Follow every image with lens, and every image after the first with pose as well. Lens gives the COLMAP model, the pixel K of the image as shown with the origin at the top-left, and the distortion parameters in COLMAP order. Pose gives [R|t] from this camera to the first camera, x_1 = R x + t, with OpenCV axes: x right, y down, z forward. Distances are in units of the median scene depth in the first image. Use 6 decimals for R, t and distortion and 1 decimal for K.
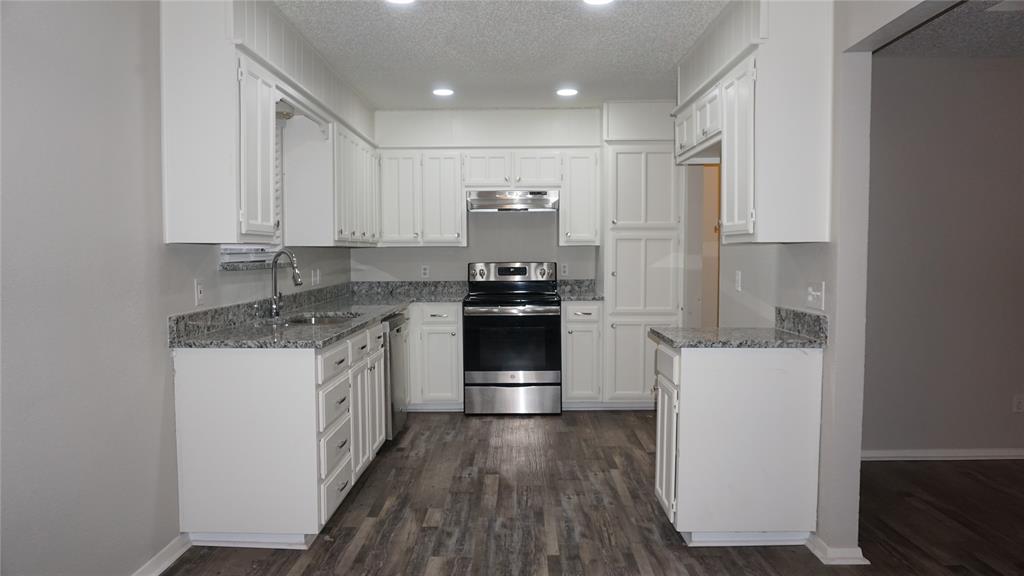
lens RADIAL K [[680.6, 0, 512.0], [0, 680.6, 288.0], [0, 0, 1]] dist [-0.066147, 0.046327]
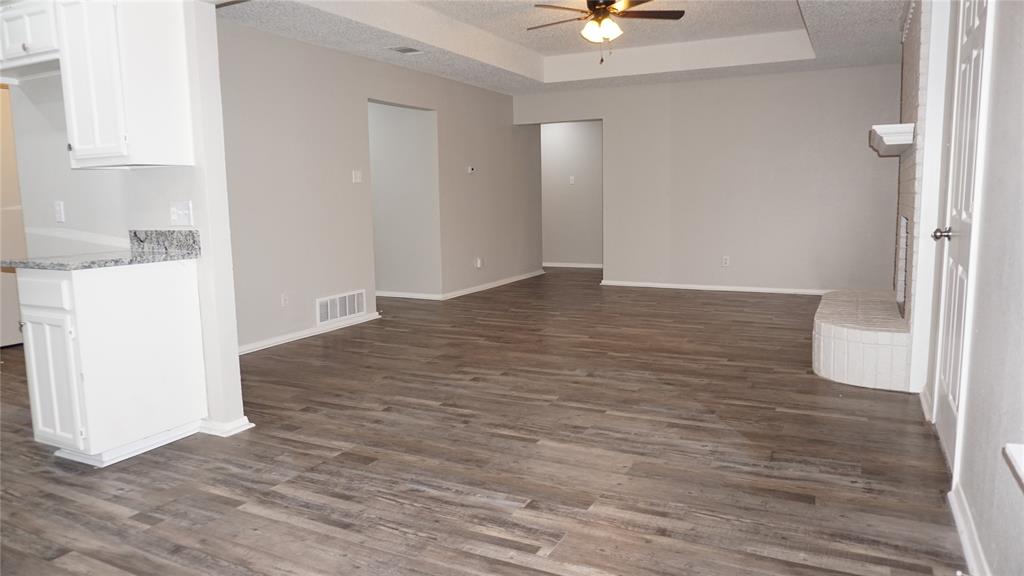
lens RADIAL K [[680.6, 0, 512.0], [0, 680.6, 288.0], [0, 0, 1]] dist [-0.066147, 0.046327]
pose [[0.439116, -0.123522, 0.889899, -0.334981], [0.062937, 0.992299, 0.106680, 0.050579], [-0.896223, 0.009162, 0.443508, 0.002594]]
